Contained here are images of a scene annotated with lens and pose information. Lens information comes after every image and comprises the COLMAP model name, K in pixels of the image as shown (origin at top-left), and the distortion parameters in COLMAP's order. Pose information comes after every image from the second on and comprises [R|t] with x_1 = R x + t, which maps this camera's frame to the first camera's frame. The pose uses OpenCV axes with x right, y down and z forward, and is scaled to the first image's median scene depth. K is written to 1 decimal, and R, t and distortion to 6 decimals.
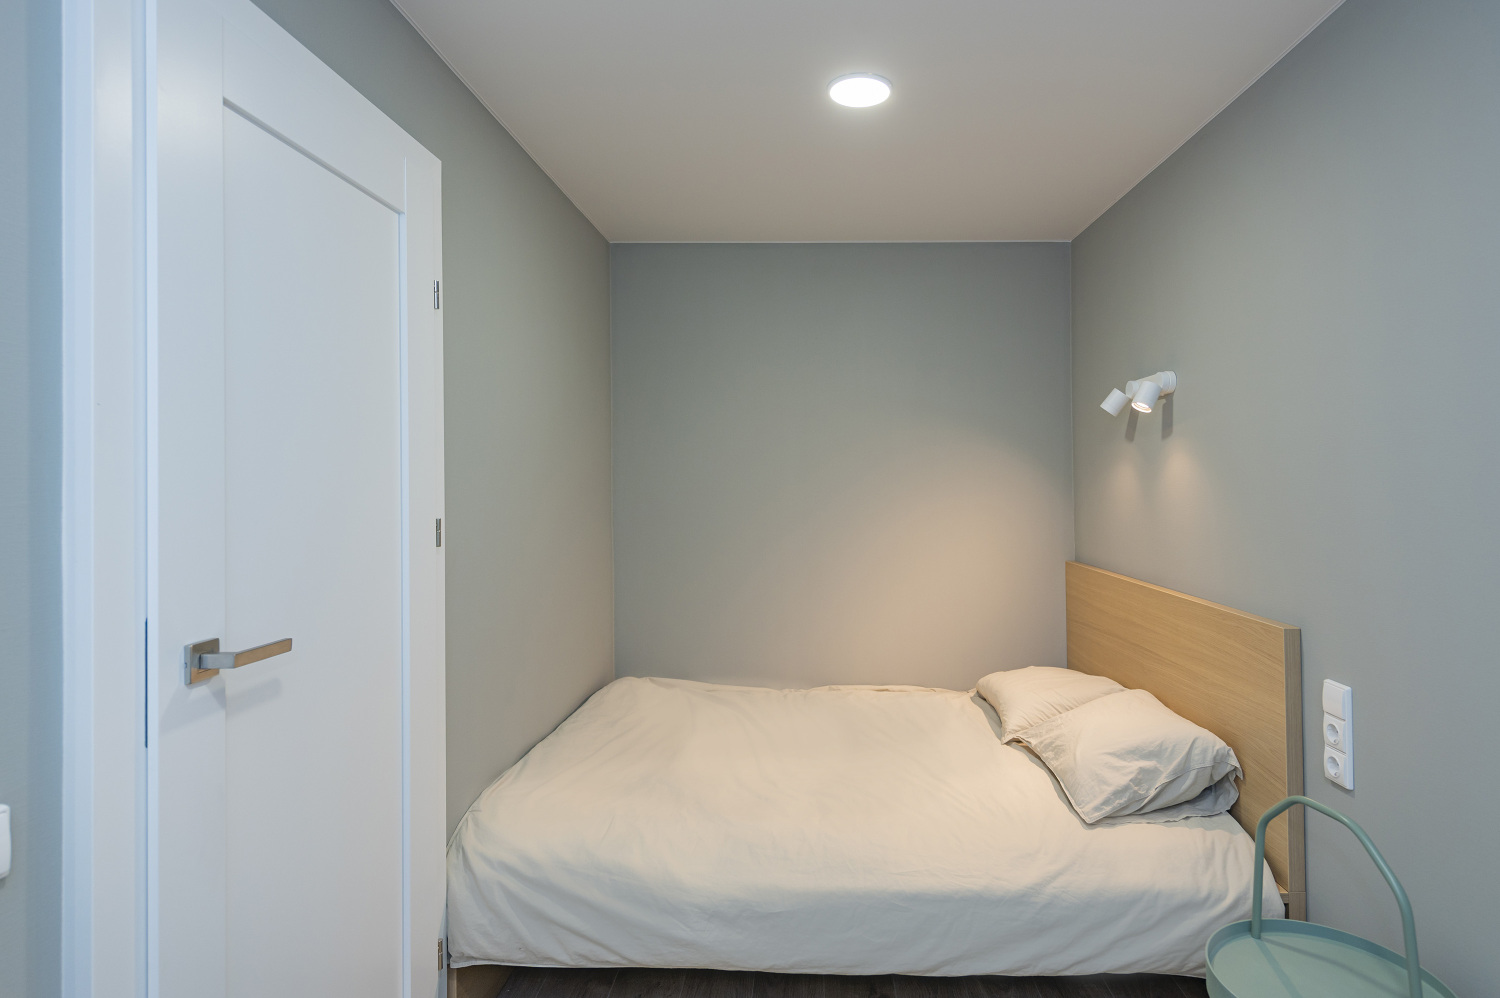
lens RADIAL K [[802.7, 0, 753.5], [0, 802.7, 458.2], [0, 0, 1]] dist [-0.000462, -0.000090]
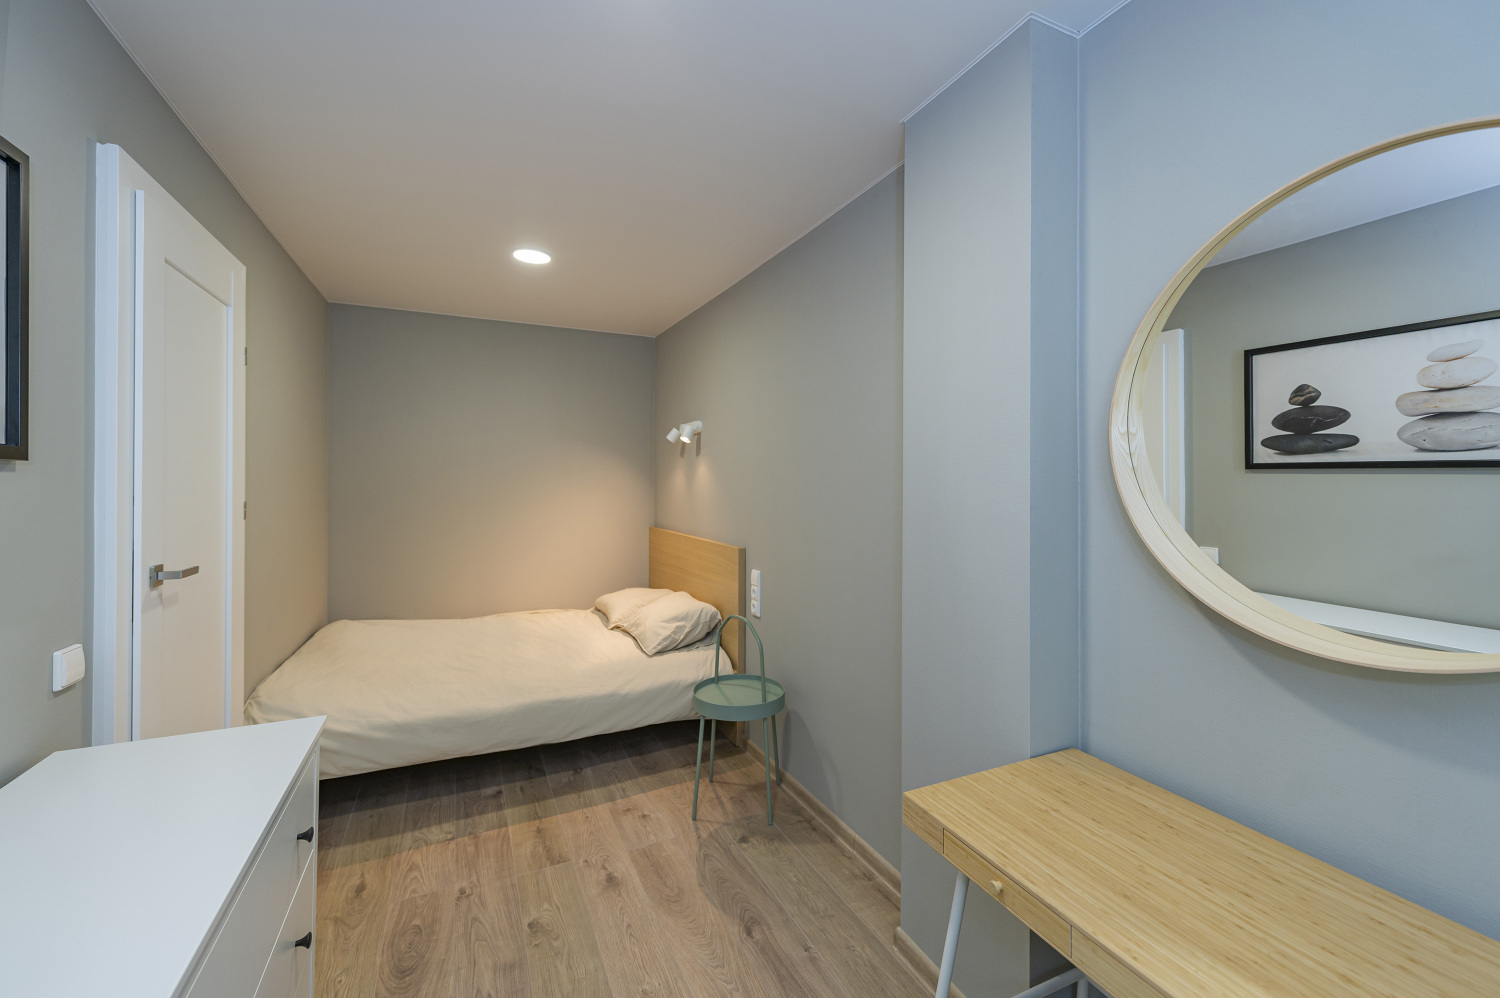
lens RADIAL K [[603.1, 0, 756.3], [0, 603.1, 466.5], [0, 0, 1]] dist [0.000489, -0.000045]
pose [[0.866307, 0.013637, 0.499326, -0.087529], [-0.016807, 0.999857, 0.001854, -0.007594], [-0.499230, -0.009998, 0.866412, -0.361998]]
